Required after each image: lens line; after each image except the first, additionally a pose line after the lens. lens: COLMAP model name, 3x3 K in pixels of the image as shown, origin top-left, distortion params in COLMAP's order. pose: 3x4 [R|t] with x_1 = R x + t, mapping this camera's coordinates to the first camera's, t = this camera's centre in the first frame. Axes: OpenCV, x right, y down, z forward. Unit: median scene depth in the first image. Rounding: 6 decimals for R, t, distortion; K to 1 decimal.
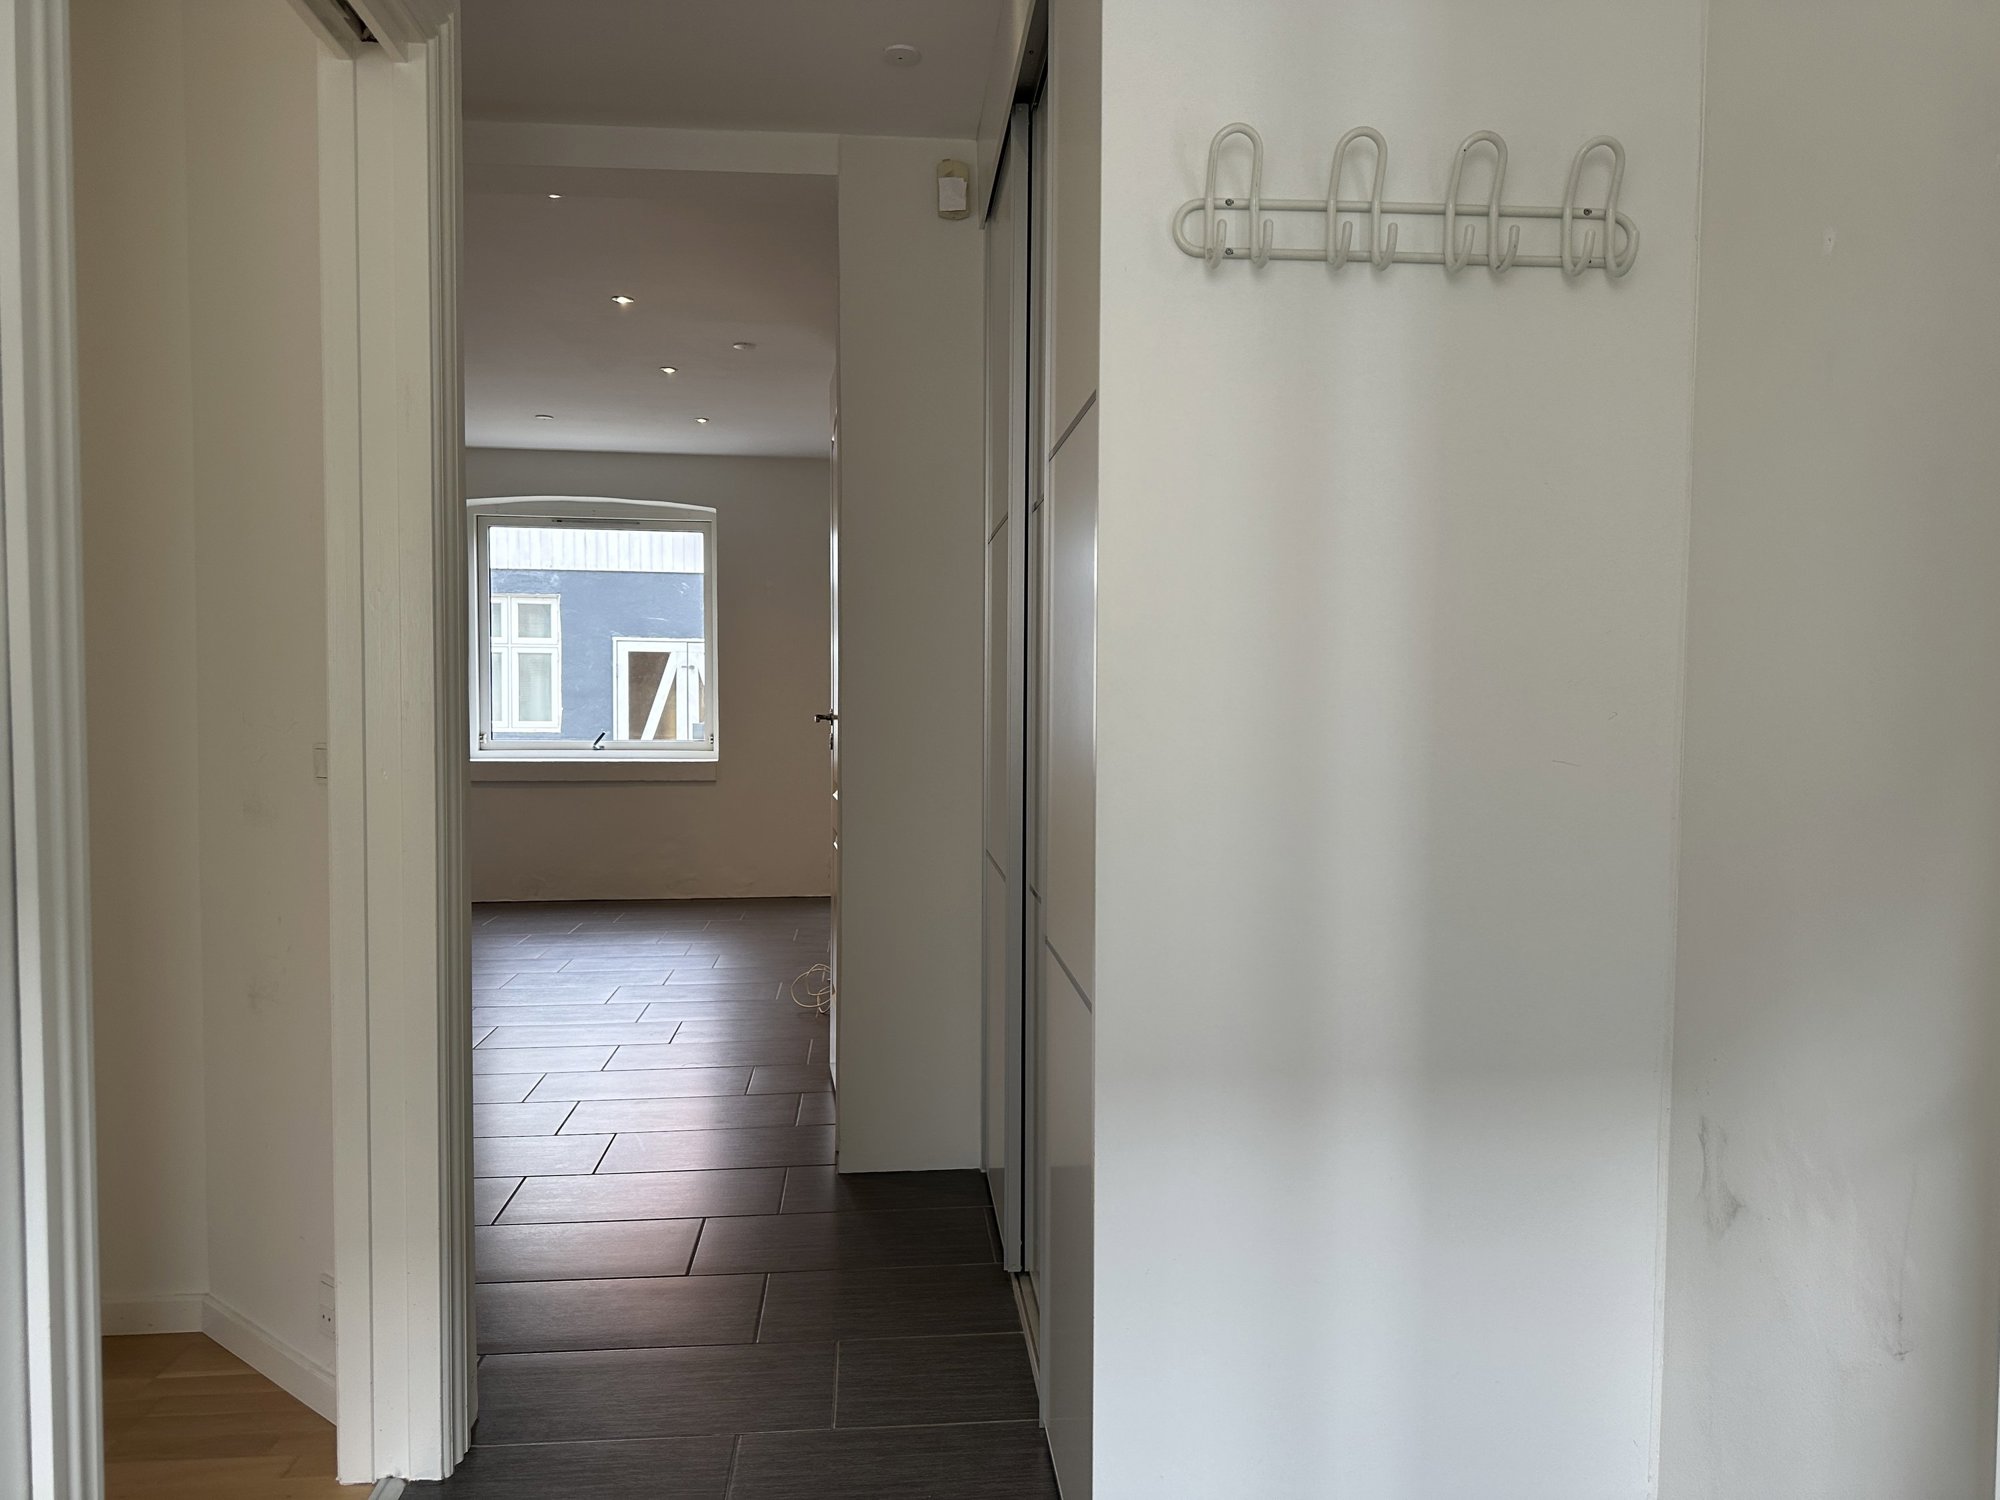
lens RADIAL K [[1388.7, 0, 1000.0], [0, 1388.7, 750.0], [0, 0, 1]] dist [0.123212, -0.199278]
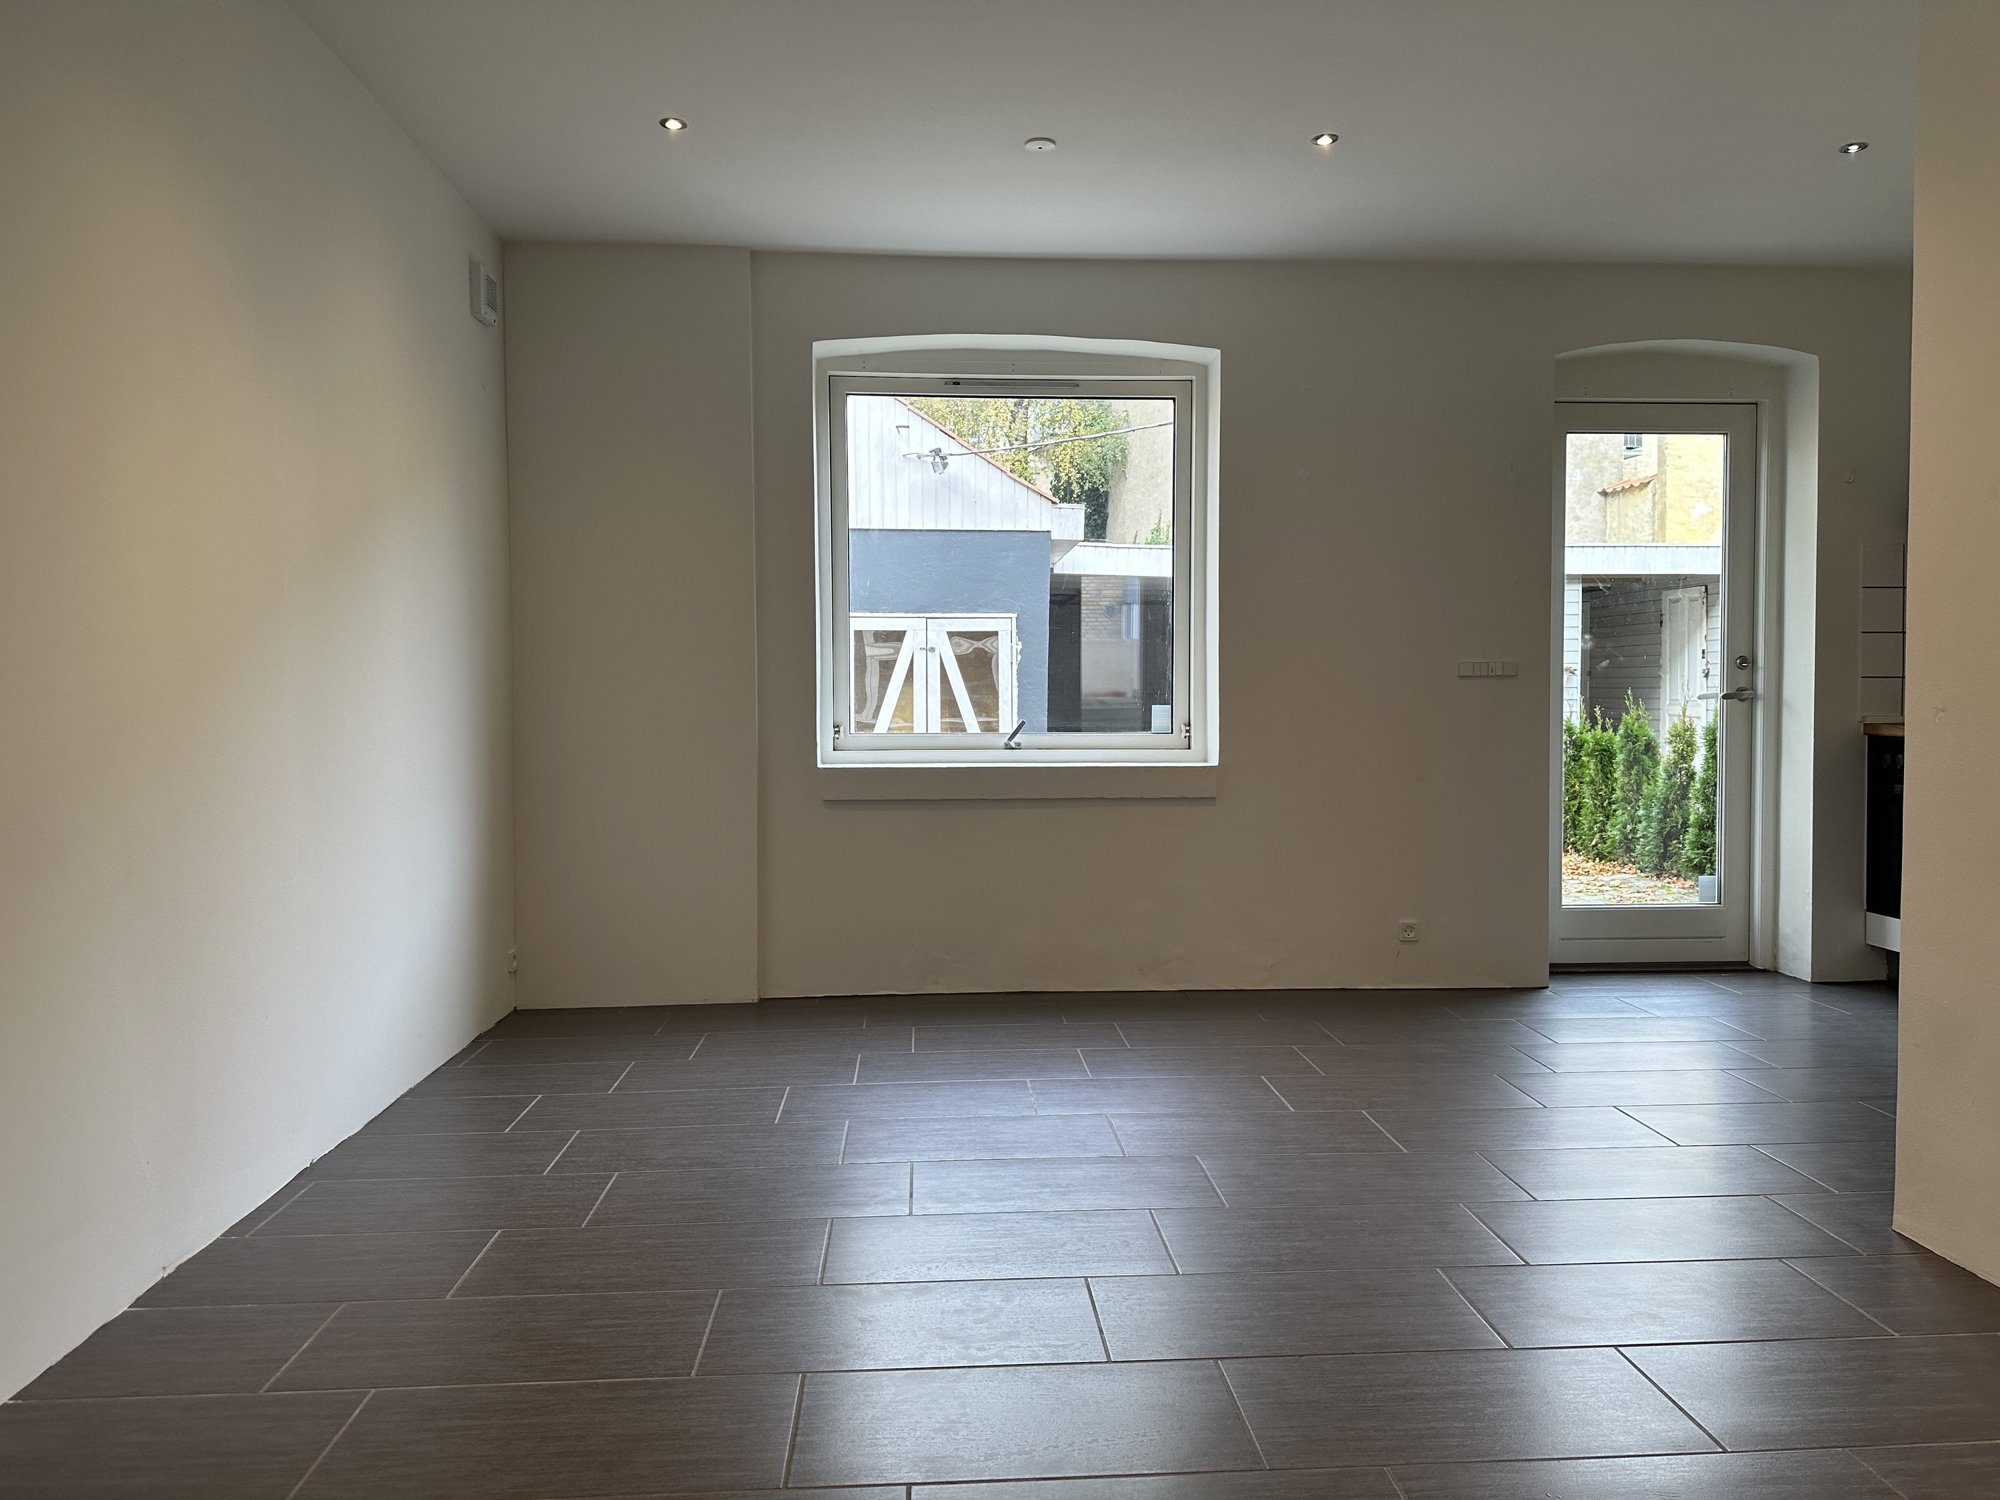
lens RADIAL K [[1388.7, 0, 1000.0], [0, 1388.7, 750.0], [0, 0, 1]] dist [0.123212, -0.199278]
pose [[0.998970, -0.005598, -0.045028, -0.266397], [0.005469, 0.999981, -0.002986, 0.002269], [0.045044, 0.002737, 0.998981, 0.377165]]
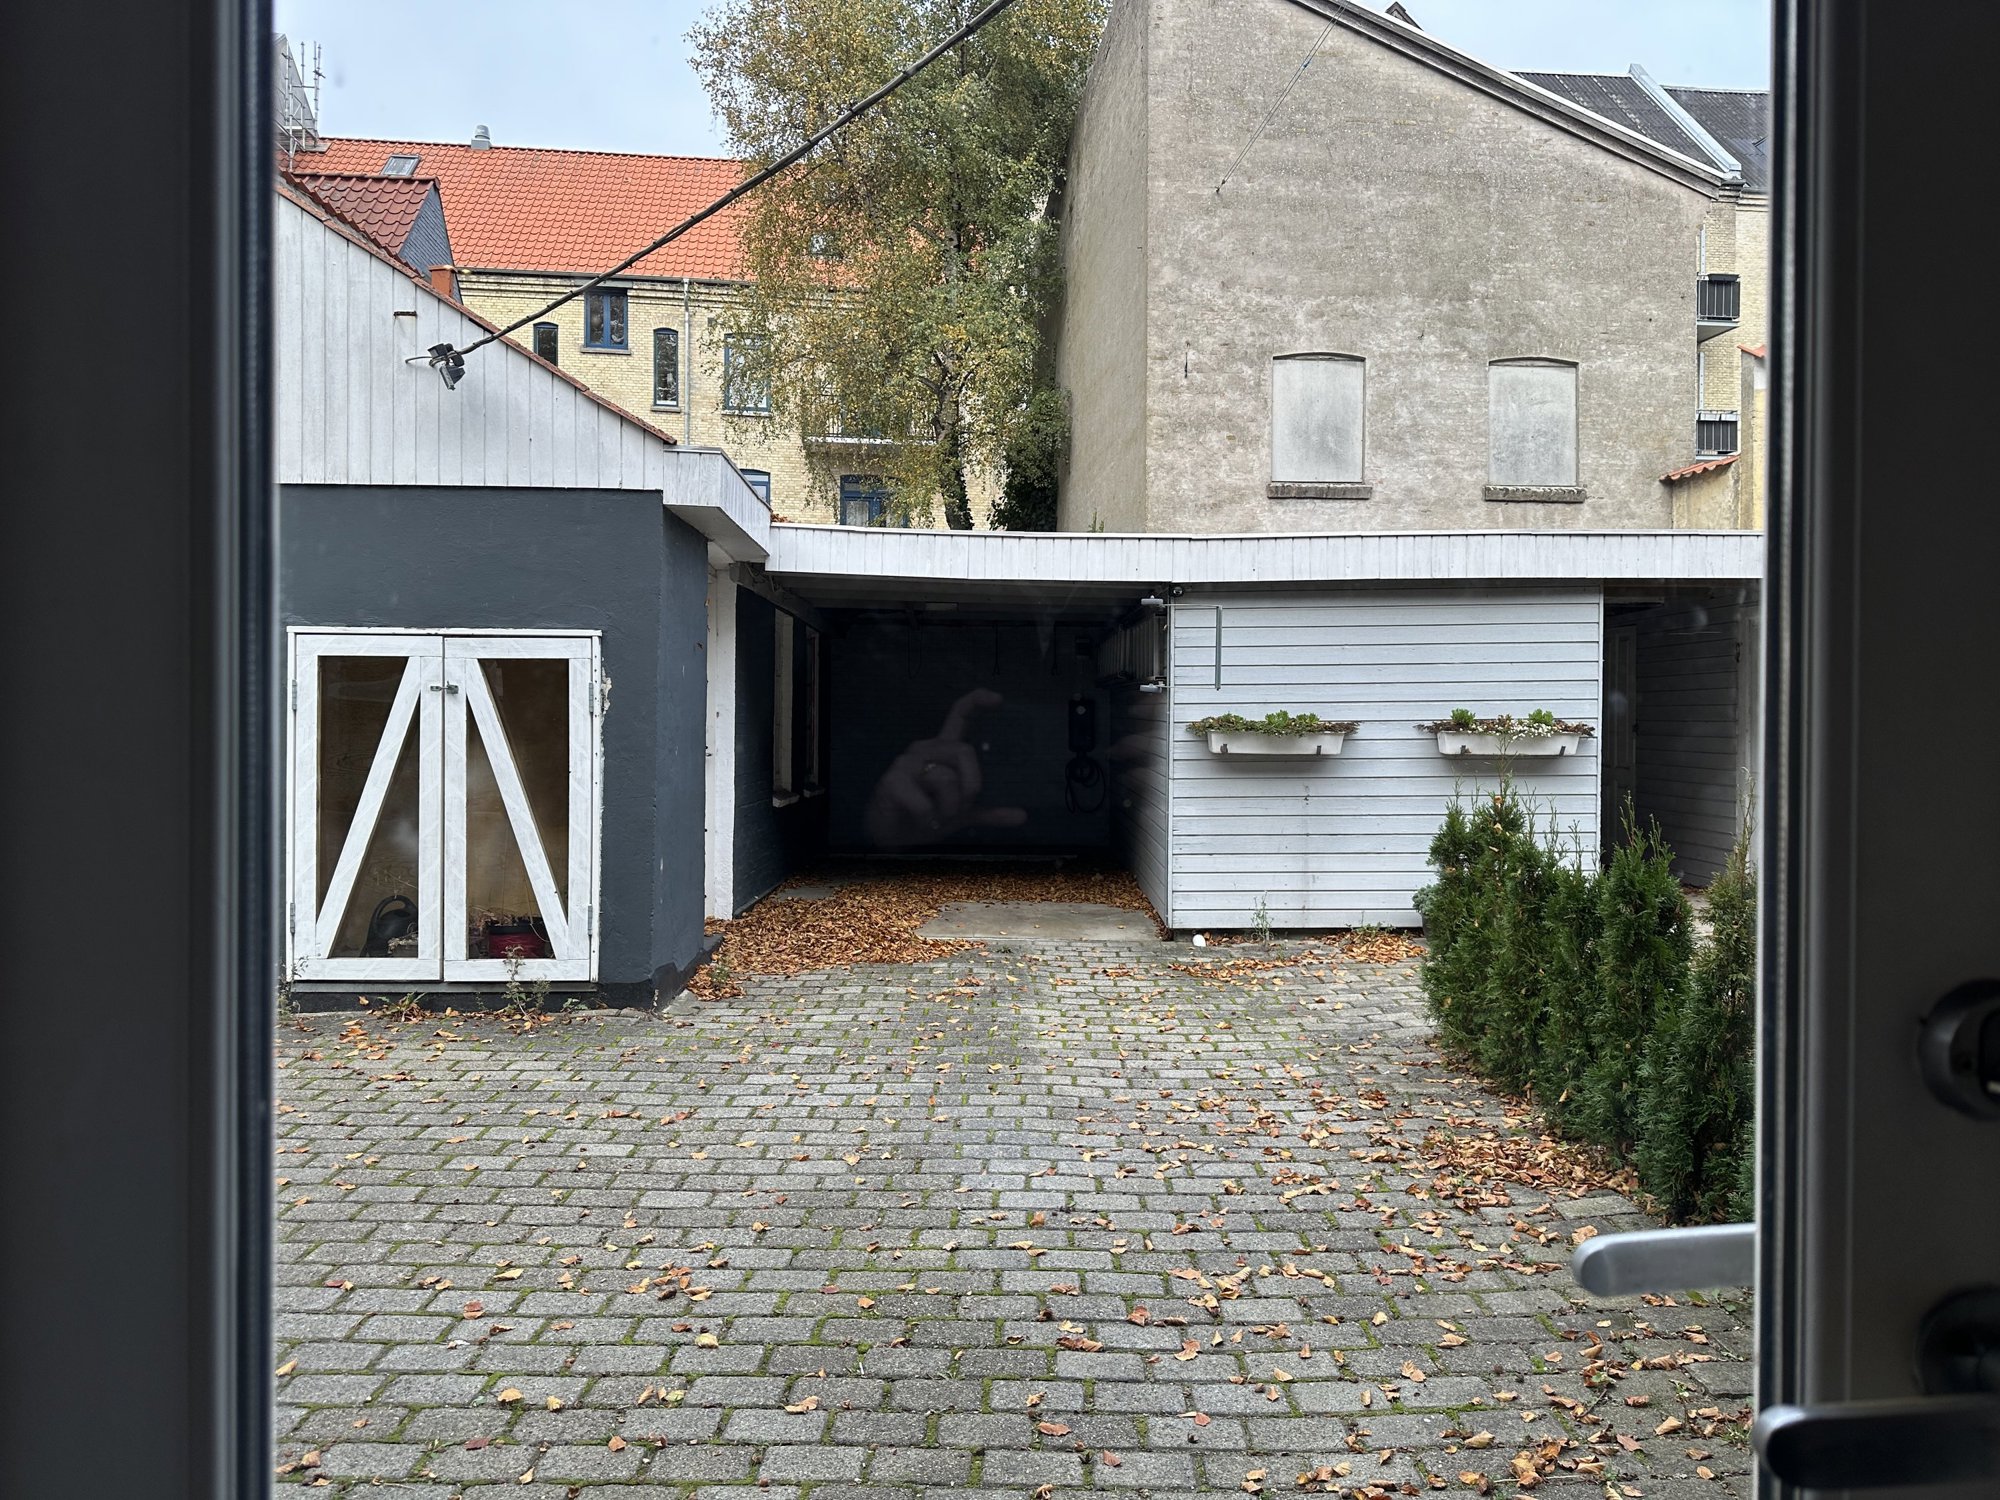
lens RADIAL K [[1388.7, 0, 1000.0], [0, 1388.7, 750.0], [0, 0, 1]] dist [0.123212, -0.199278]
pose [[0.994428, 0.003555, -0.105360, 0.008056], [-0.006151, 0.999685, -0.024319, -0.049596], [0.105240, 0.024832, 0.994137, 0.975296]]
